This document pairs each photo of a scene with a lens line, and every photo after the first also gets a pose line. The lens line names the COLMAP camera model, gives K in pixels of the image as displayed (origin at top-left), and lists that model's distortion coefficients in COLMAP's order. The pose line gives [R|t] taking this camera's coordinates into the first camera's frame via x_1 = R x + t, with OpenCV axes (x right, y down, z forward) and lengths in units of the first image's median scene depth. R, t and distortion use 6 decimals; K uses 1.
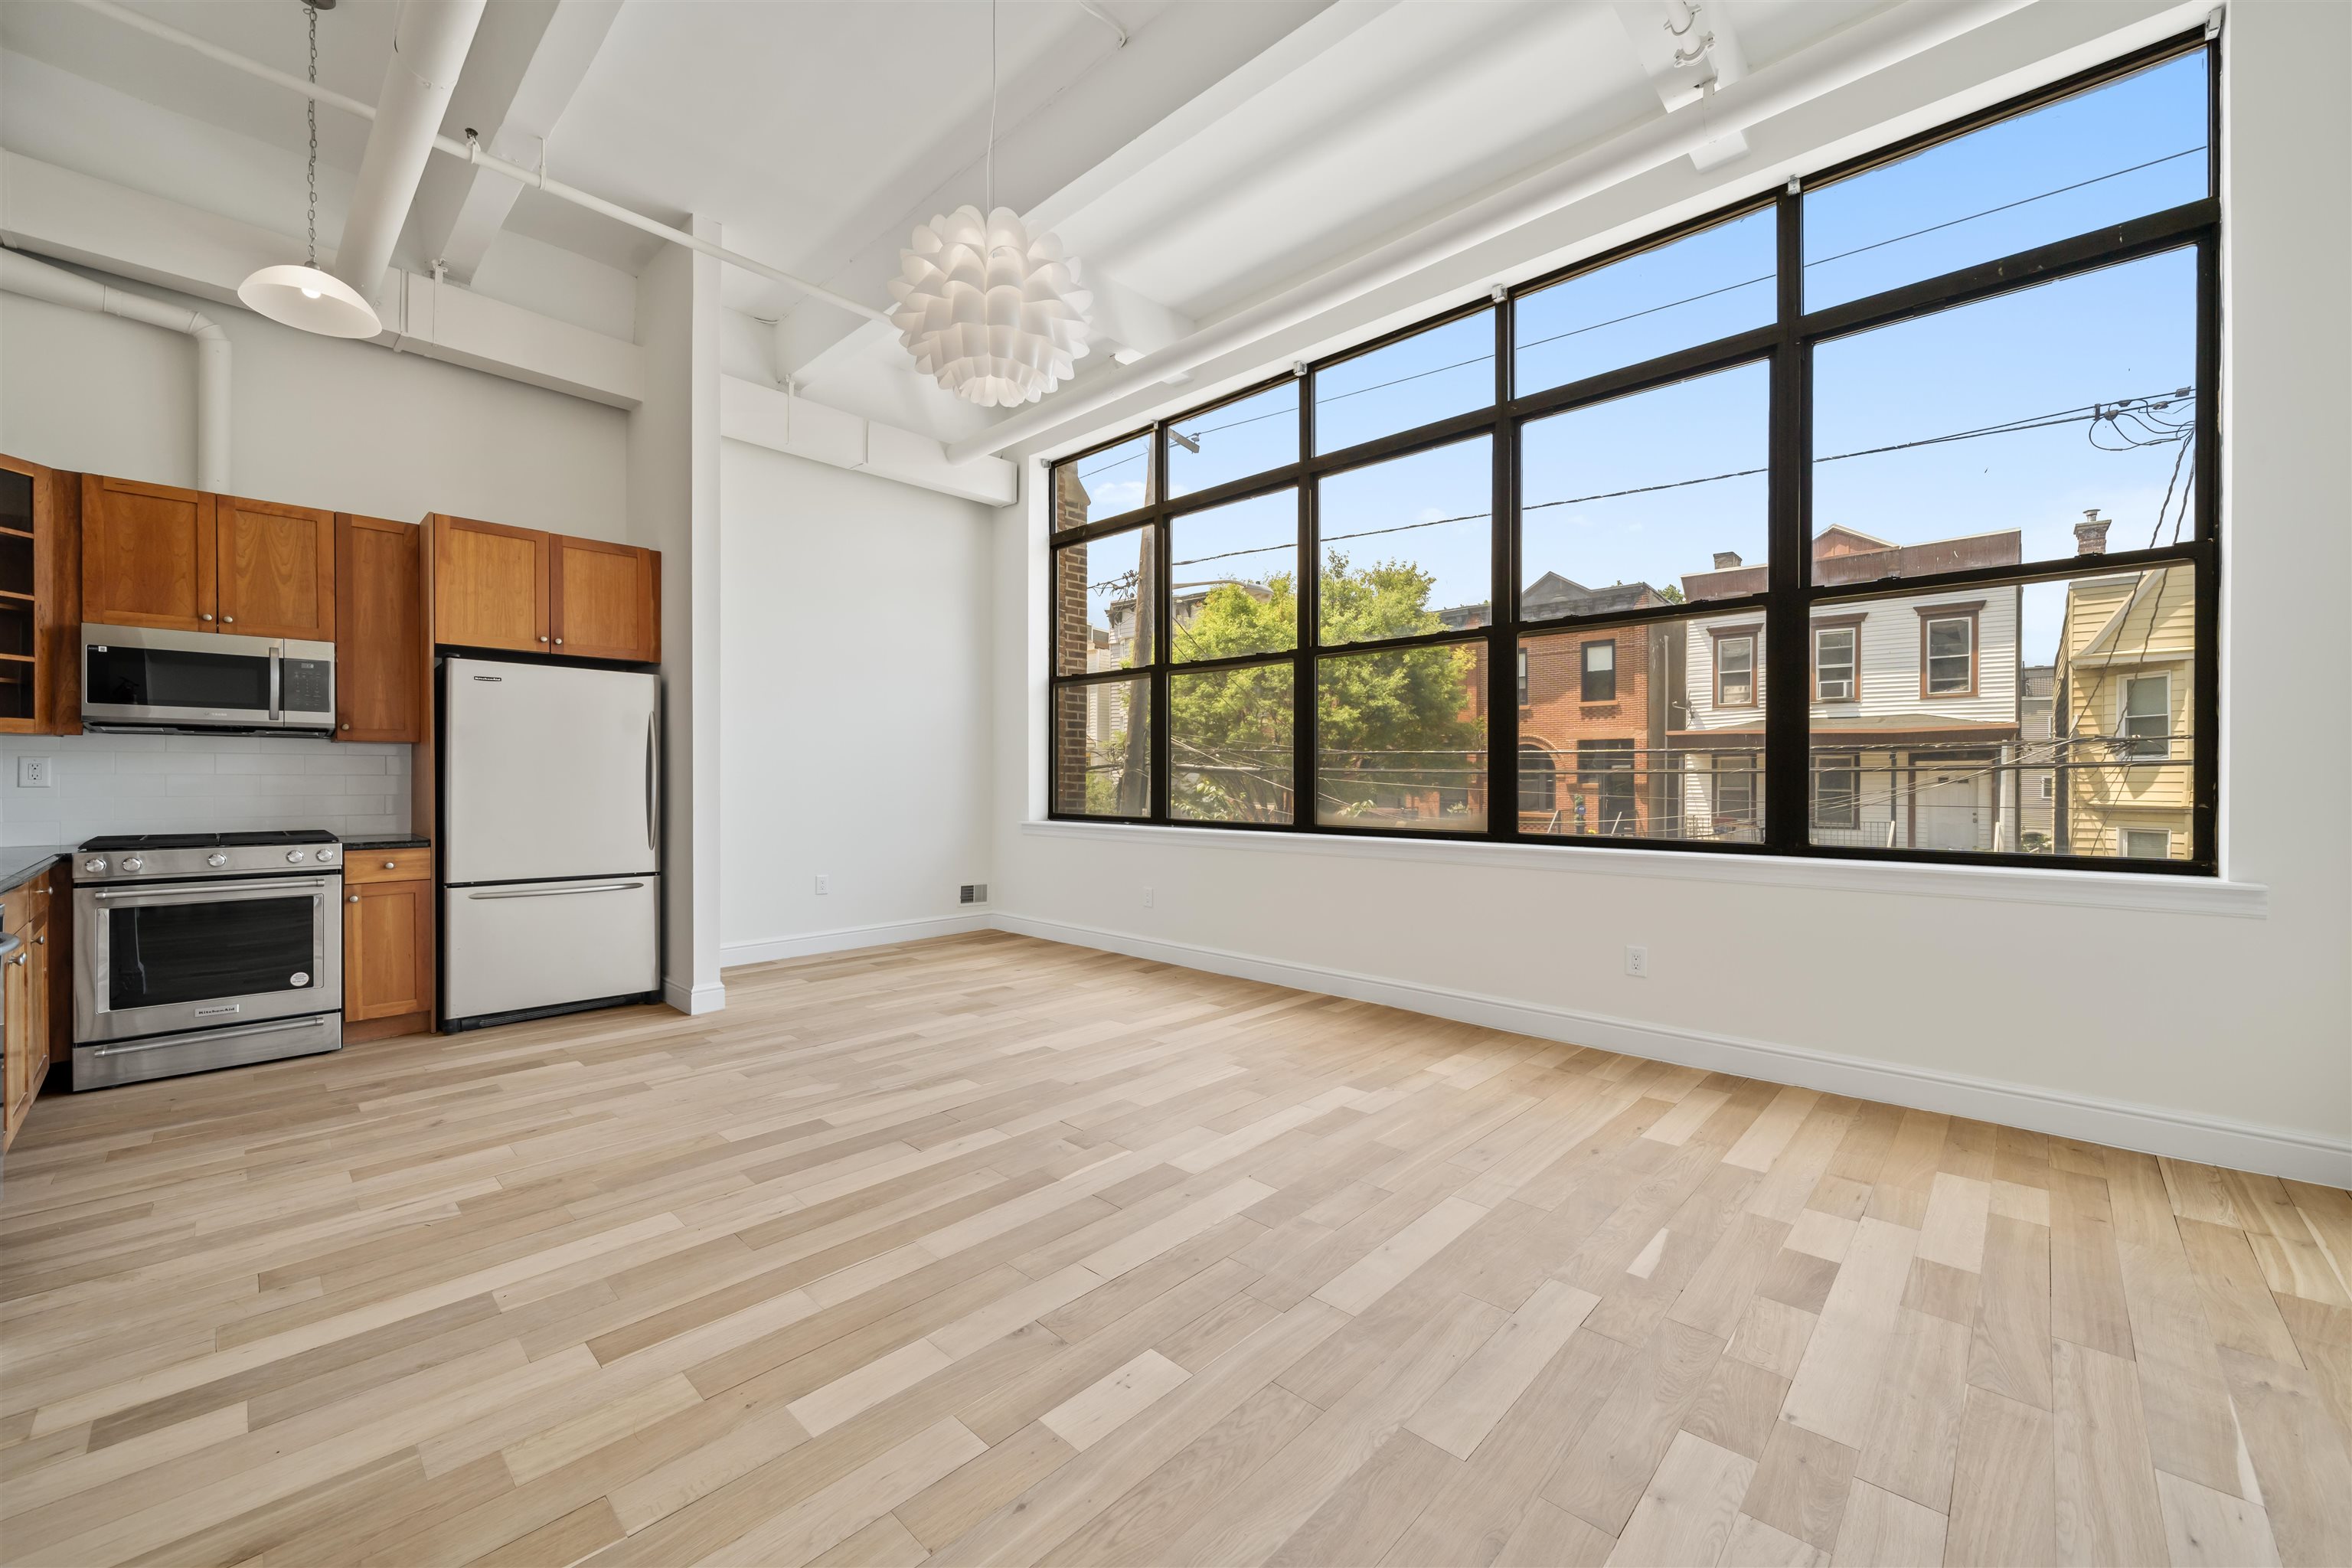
lens RADIAL K [[913.5, 0, 1174.8], [0, 913.5, 779.0], [0, 0, 1]] dist [-0.000513, 0.000091]
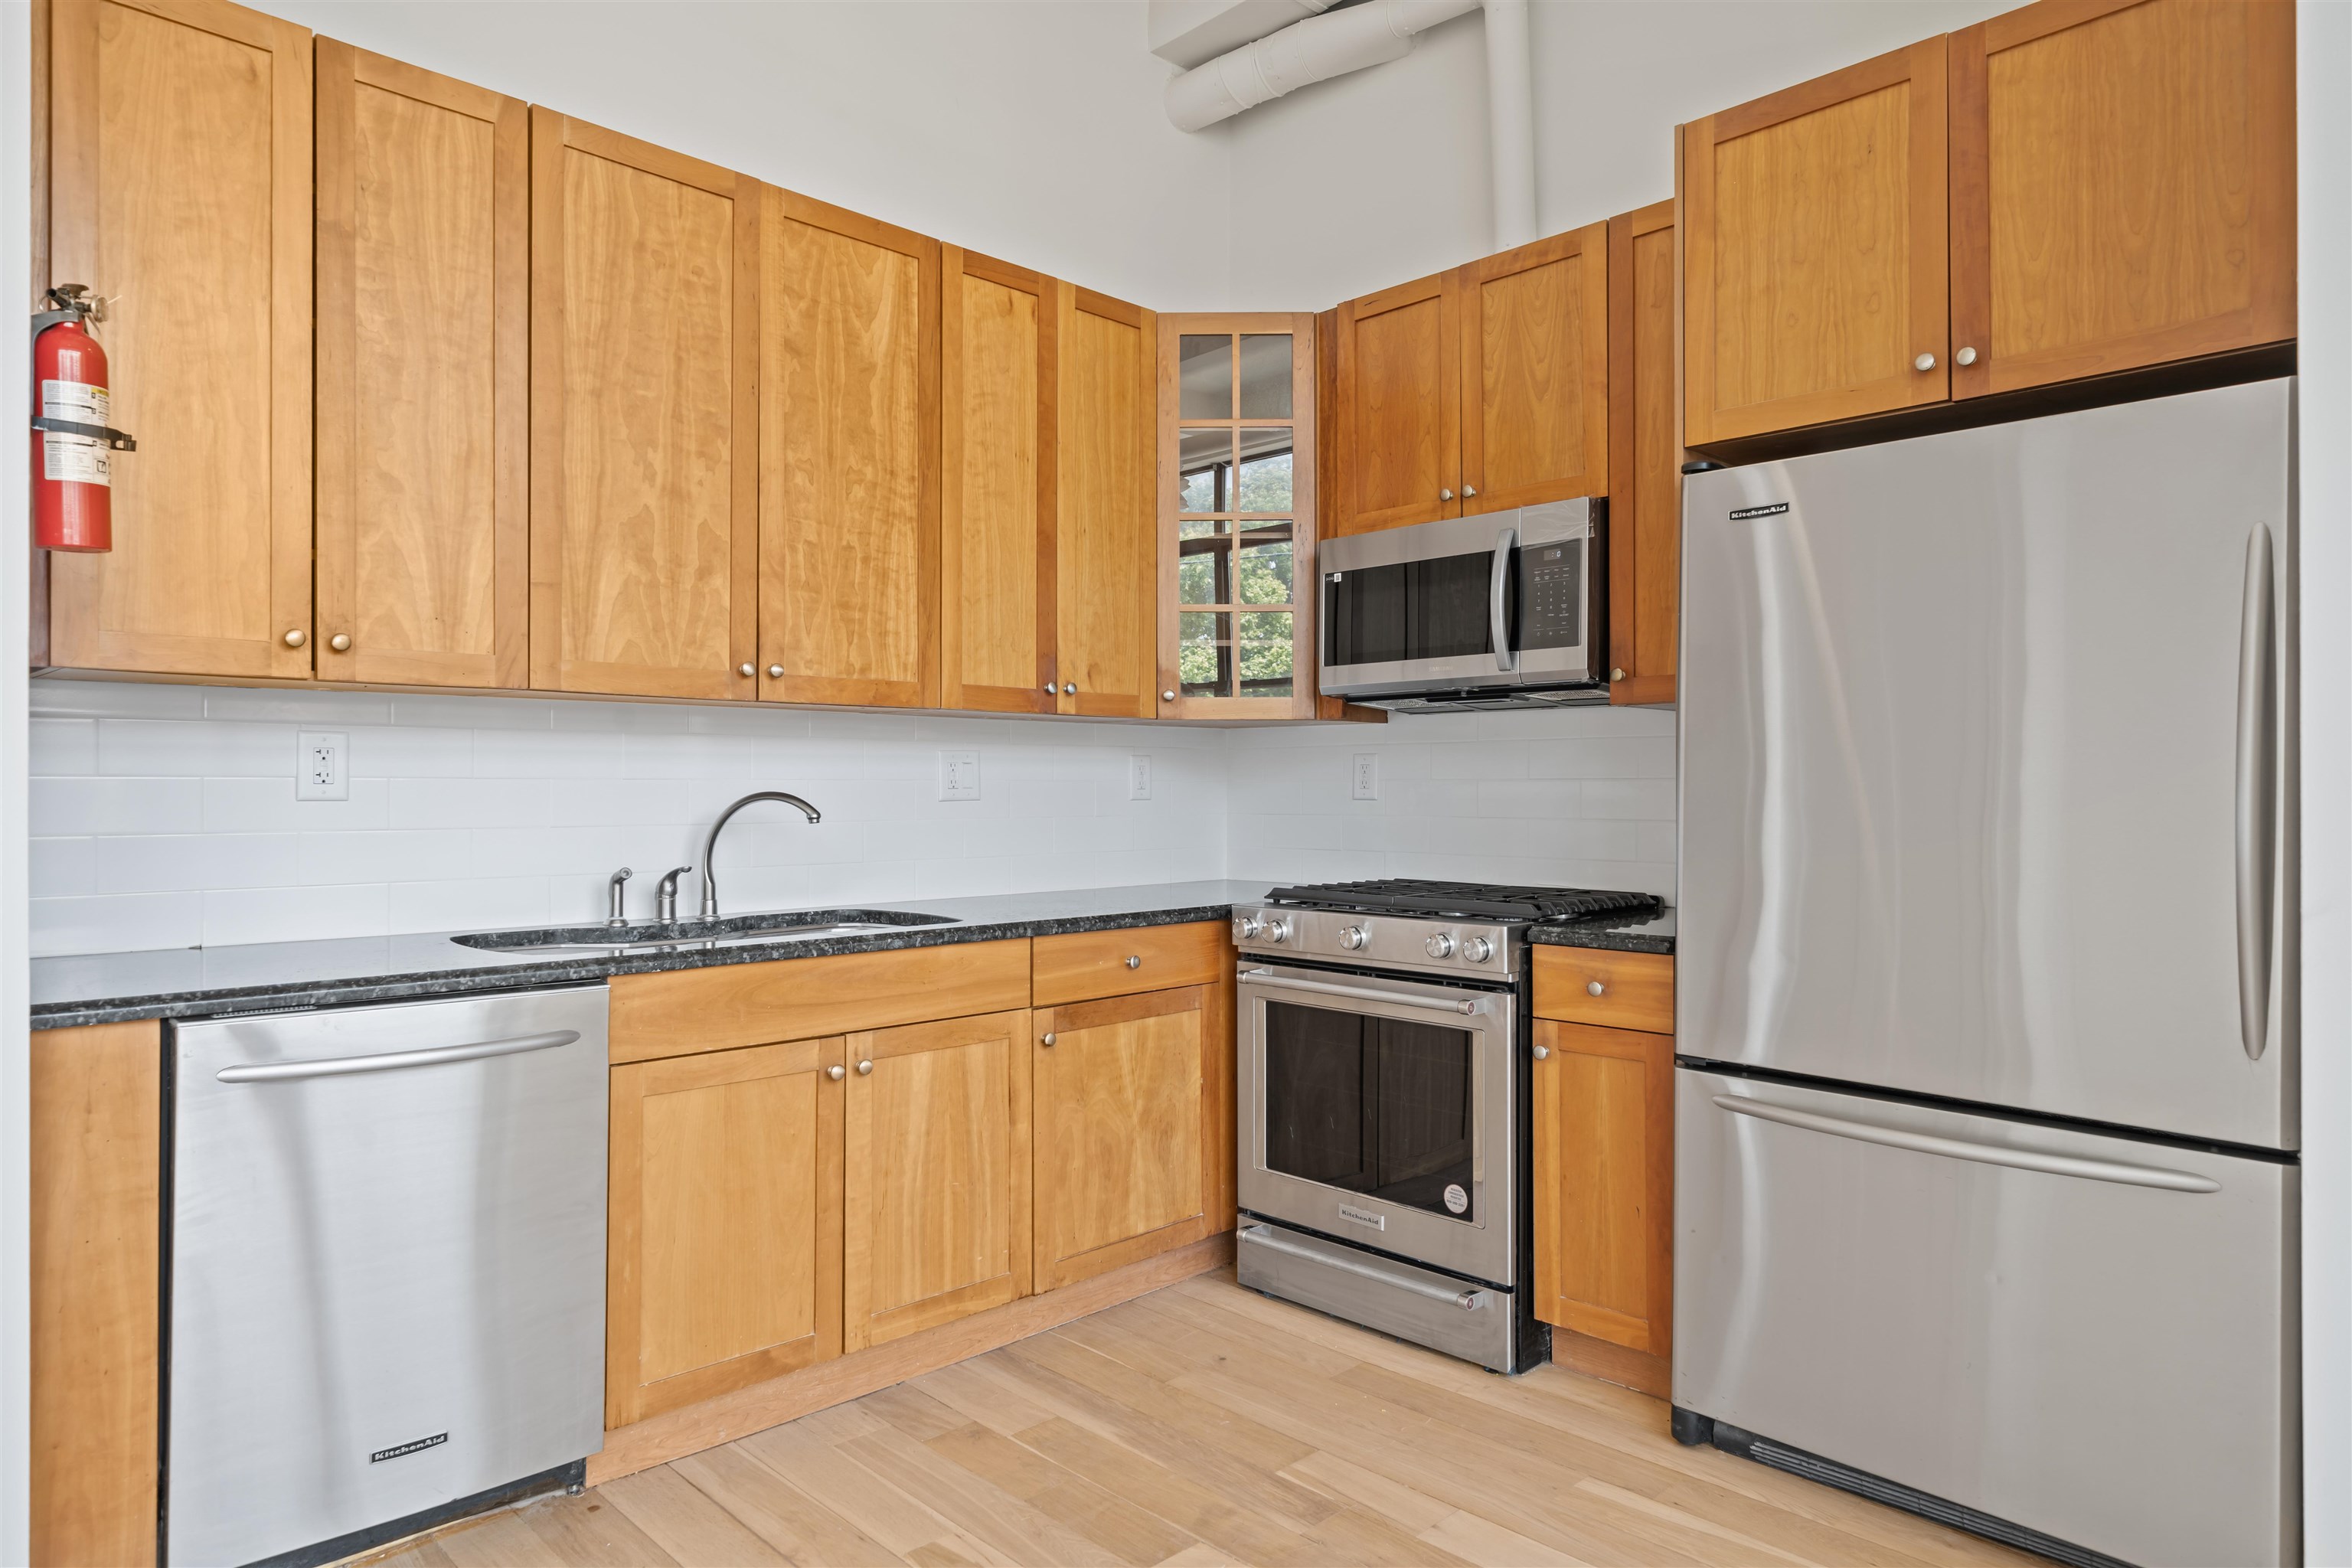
lens RADIAL K [[1419.2, 0, 1178.7], [0, 1419.2, 785.9], [0, 0, 1]] dist [0.001460, -0.003851]
pose [[-0.041436, -0.004133, -0.999133, -0.185999], [0.001267, 0.999990, -0.004189, 0.002375], [0.999140, -0.001440, -0.041431, 0.835487]]
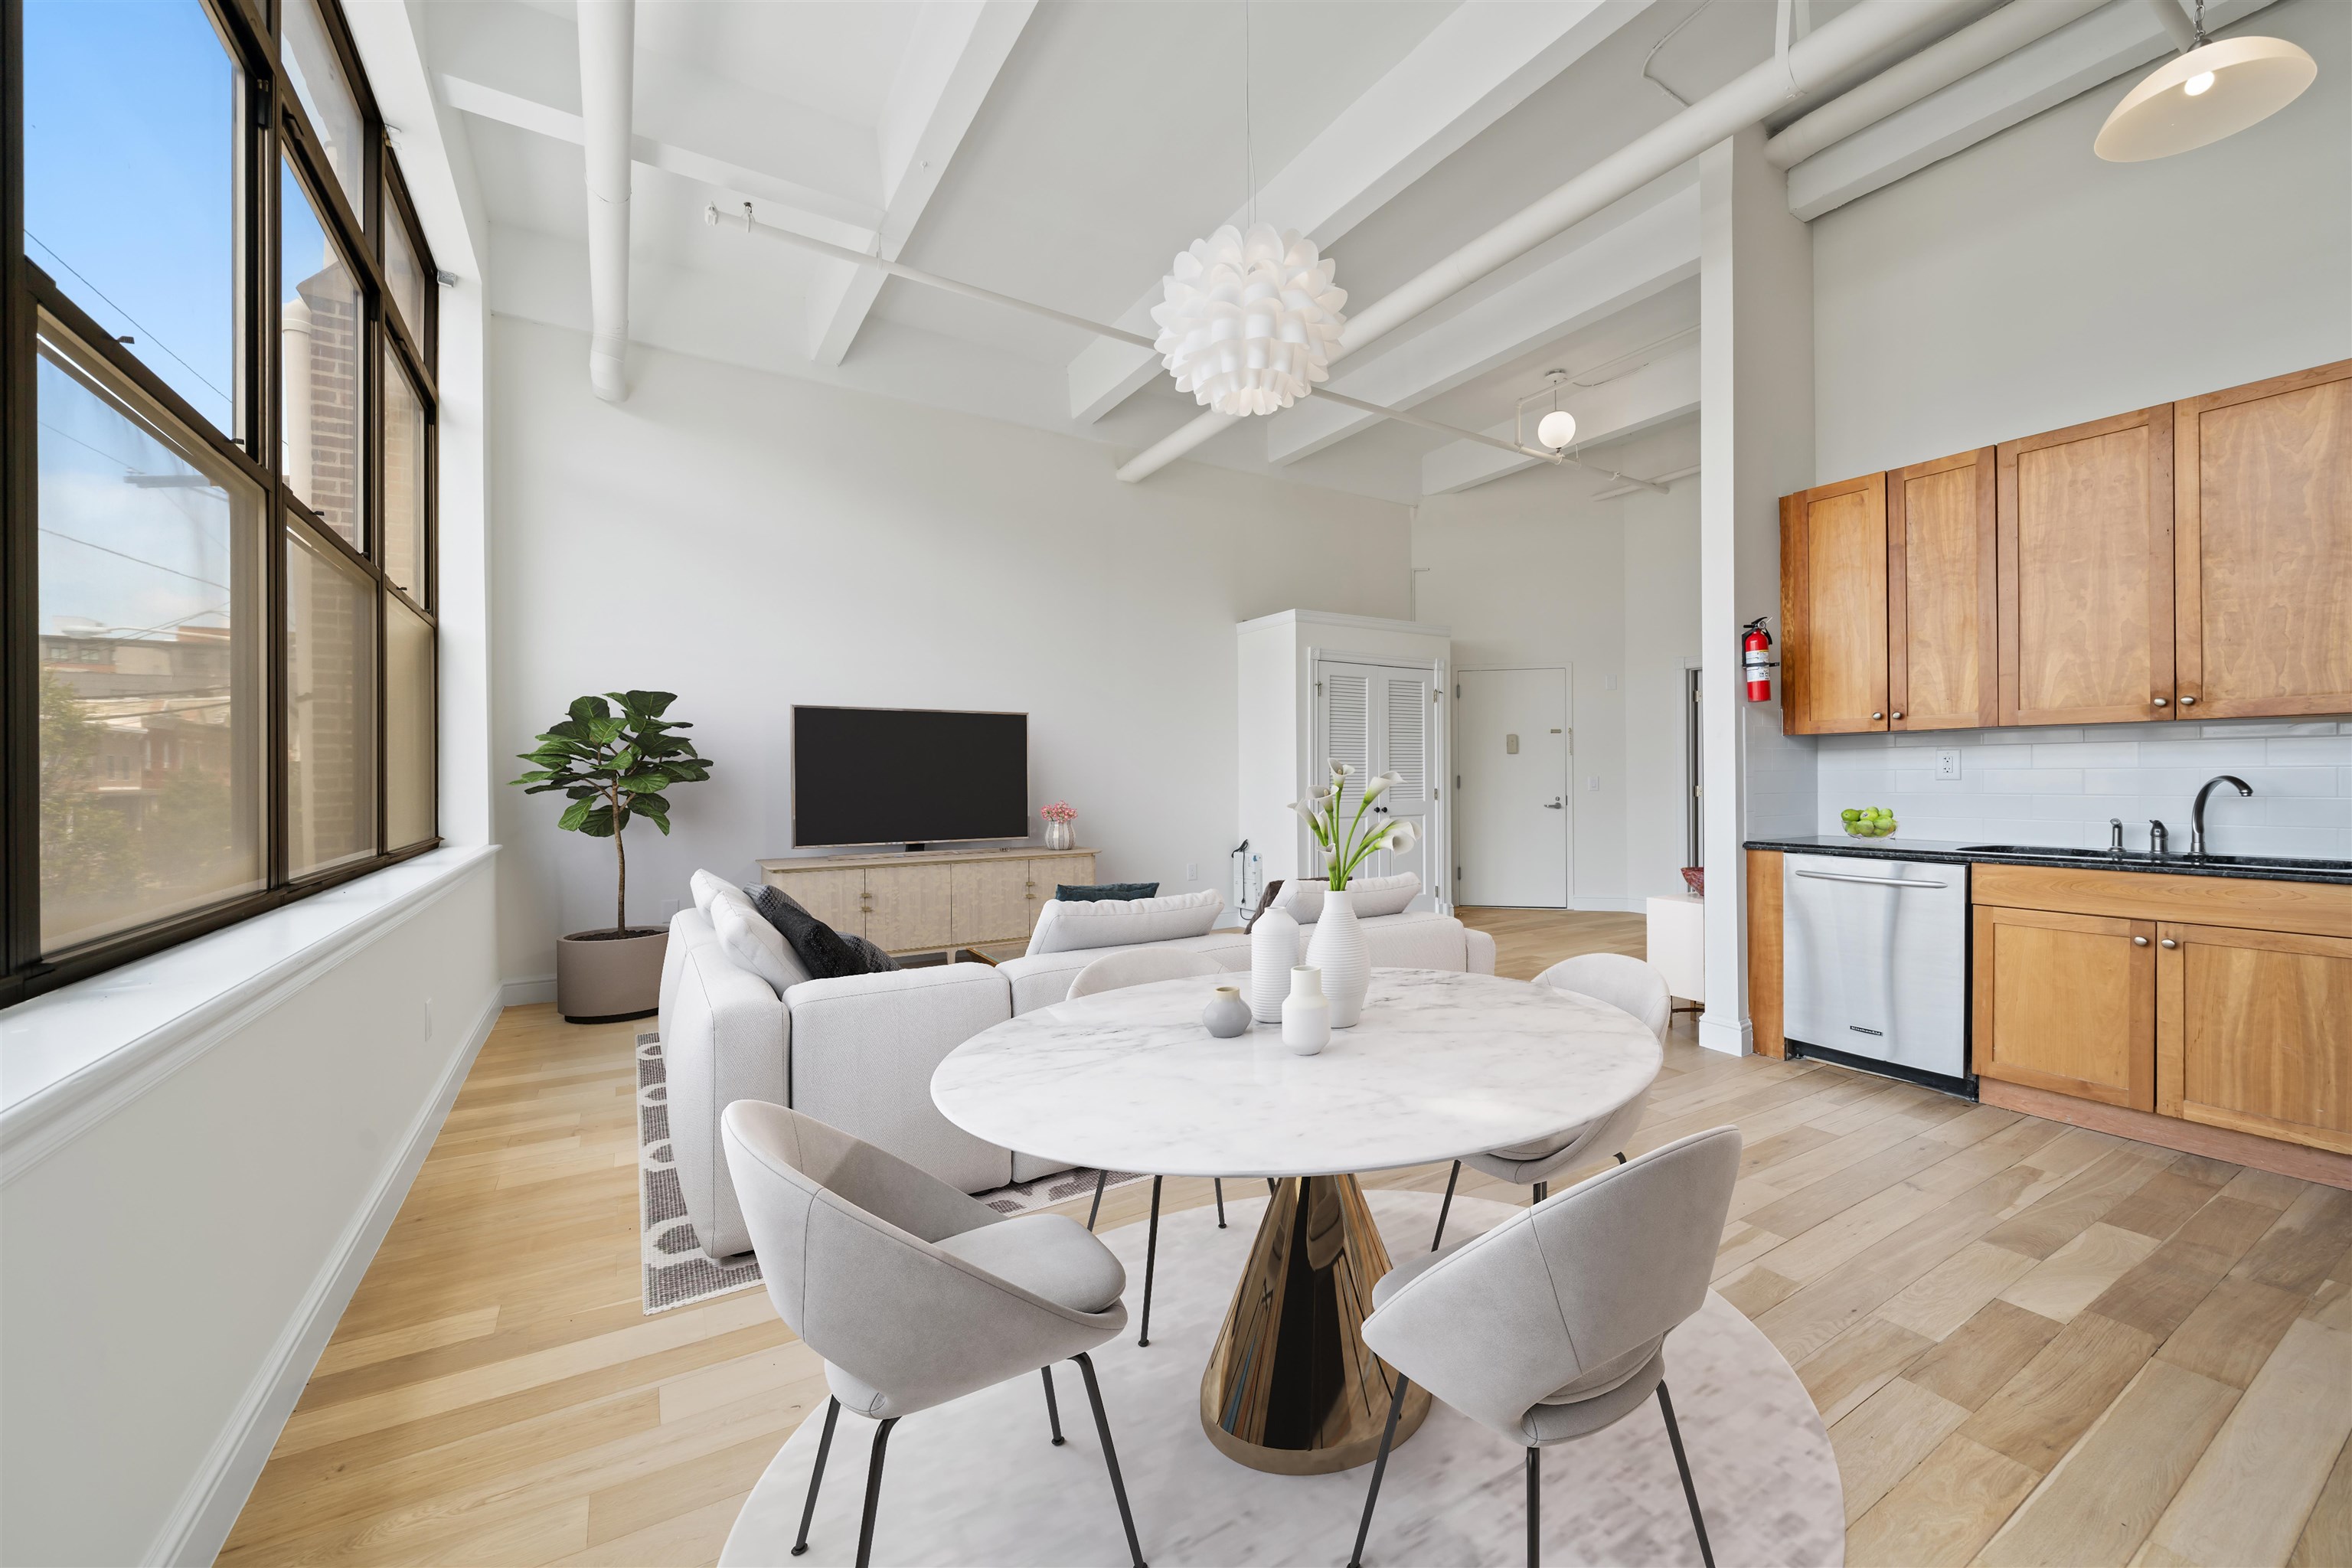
lens RADIAL K [[913.5, 0, 1171.0], [0, 913.5, 778.3], [0, 0, 1]] dist [-0.000513, 0.000091]
pose [[-0.964984, 0.004672, 0.262267, -0.288194], [0.004835, 0.999988, -0.000022, 0.000320], [-0.262264, 0.001247, -0.964995, 1.531649]]
